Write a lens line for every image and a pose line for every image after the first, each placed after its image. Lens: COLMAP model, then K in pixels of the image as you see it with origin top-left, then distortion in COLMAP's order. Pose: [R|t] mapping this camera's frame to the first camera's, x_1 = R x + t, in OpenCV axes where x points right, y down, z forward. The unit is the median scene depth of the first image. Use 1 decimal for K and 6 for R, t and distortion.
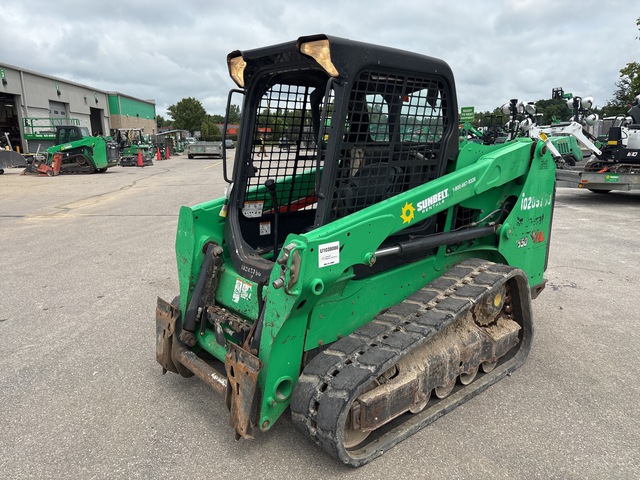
lens RADIAL K [[495.0, 0, 310.4], [0, 495.0, 242.1], [0, 0, 1]] dist [-0.003508, -0.000986]
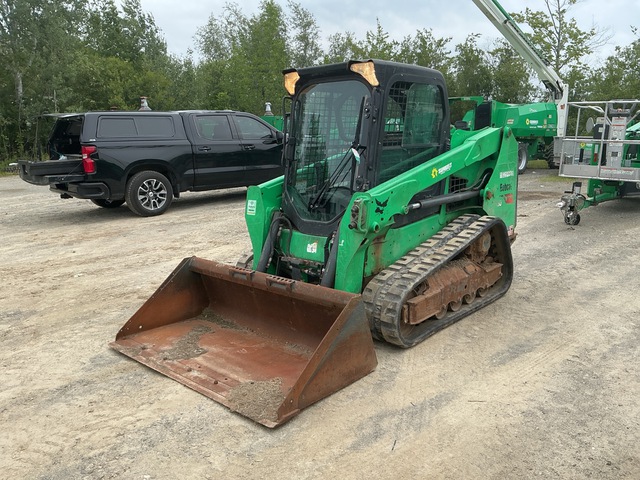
lens RADIAL K [[508.3, 0, 320.3], [0, 508.3, 225.0], [0, 0, 1]] dist [0.058725, 0.000329]
pose [[0.991742, -0.058206, 0.114279, -0.233071], [0.063413, 0.997084, -0.042463, 0.098067], [-0.111474, 0.049359, 0.992541, -0.351416]]
